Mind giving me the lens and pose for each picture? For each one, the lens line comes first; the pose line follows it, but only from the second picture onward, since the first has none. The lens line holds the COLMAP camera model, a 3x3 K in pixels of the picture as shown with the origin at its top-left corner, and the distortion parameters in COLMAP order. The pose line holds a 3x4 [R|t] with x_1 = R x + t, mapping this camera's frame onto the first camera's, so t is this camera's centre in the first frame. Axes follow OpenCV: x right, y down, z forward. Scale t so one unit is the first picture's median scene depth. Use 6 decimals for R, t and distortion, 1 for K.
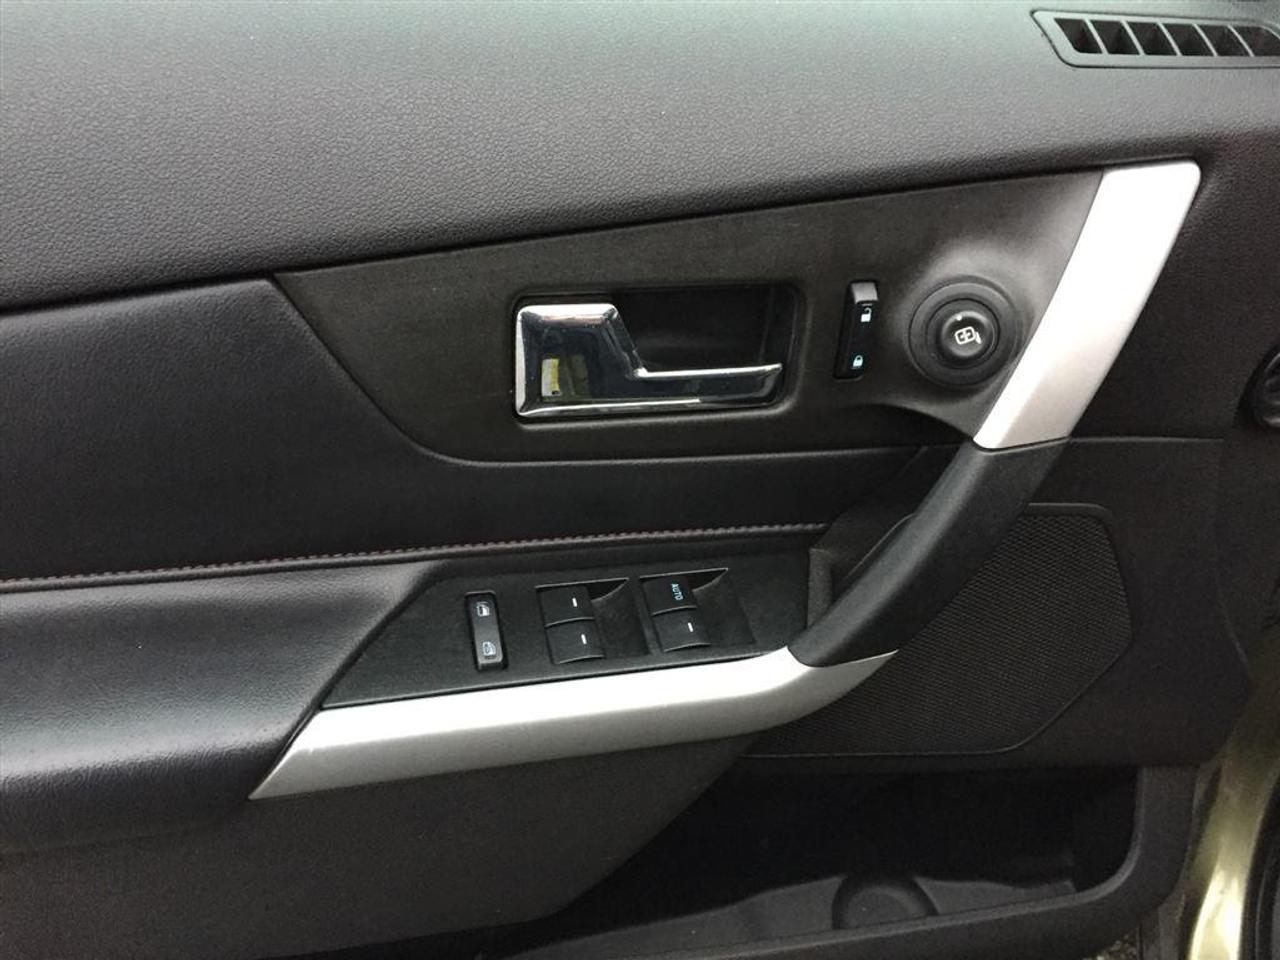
lens RADIAL K [[1134.8, 0, 640.0], [0, 1134.8, 480.0], [0, 0, 1]] dist [-0.003167, -0.000843]
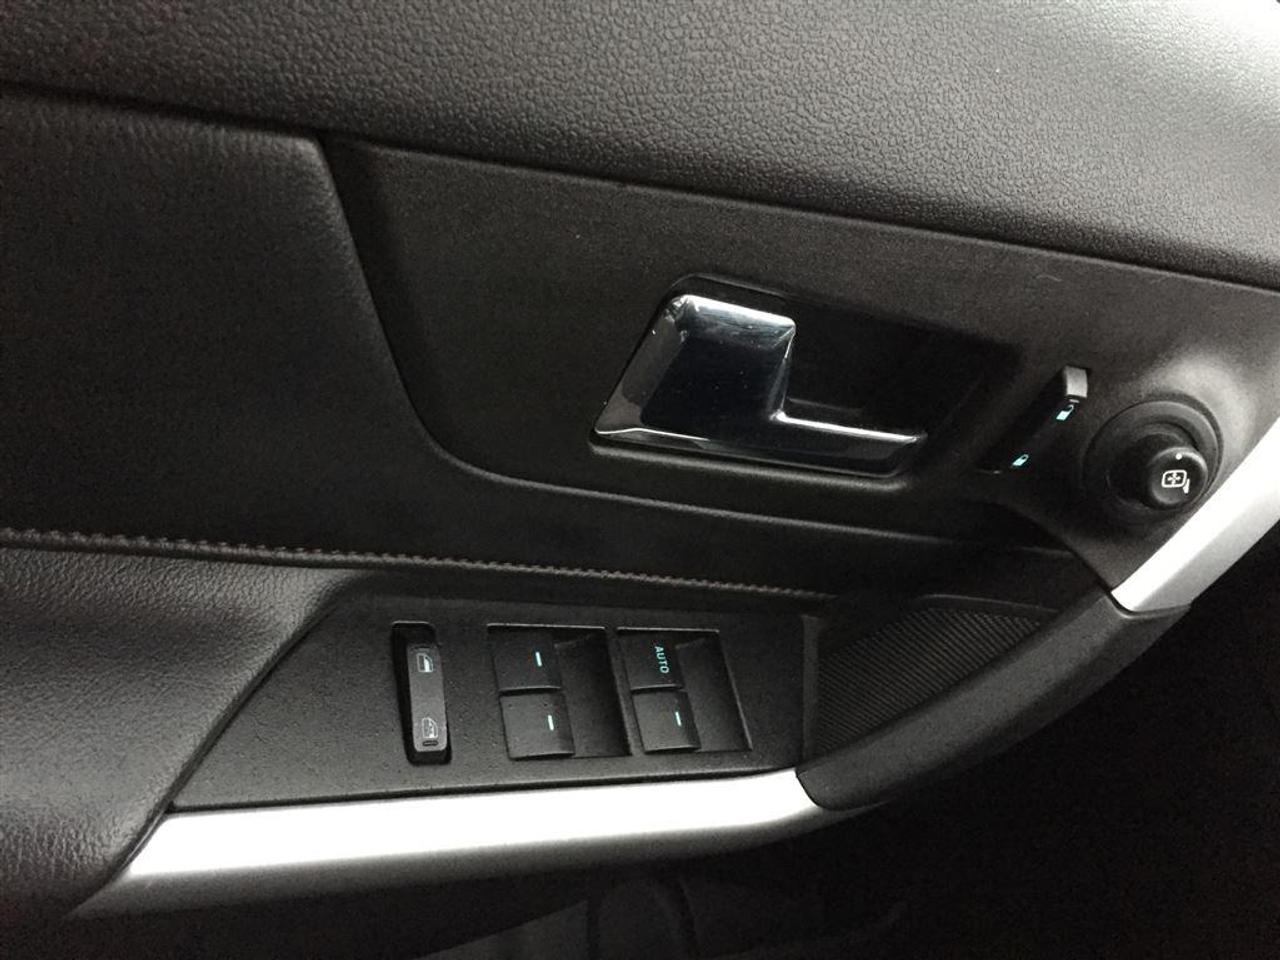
lens RADIAL K [[1134.8, 0, 640.0], [0, 1134.8, 480.0], [0, 0, 1]] dist [-0.003167, -0.000843]
pose [[0.916124, 0.227138, 0.330341, -0.281179], [-0.283509, 0.949664, 0.133270, -0.120508], [-0.283442, -0.215746, 0.934406, 0.370128]]
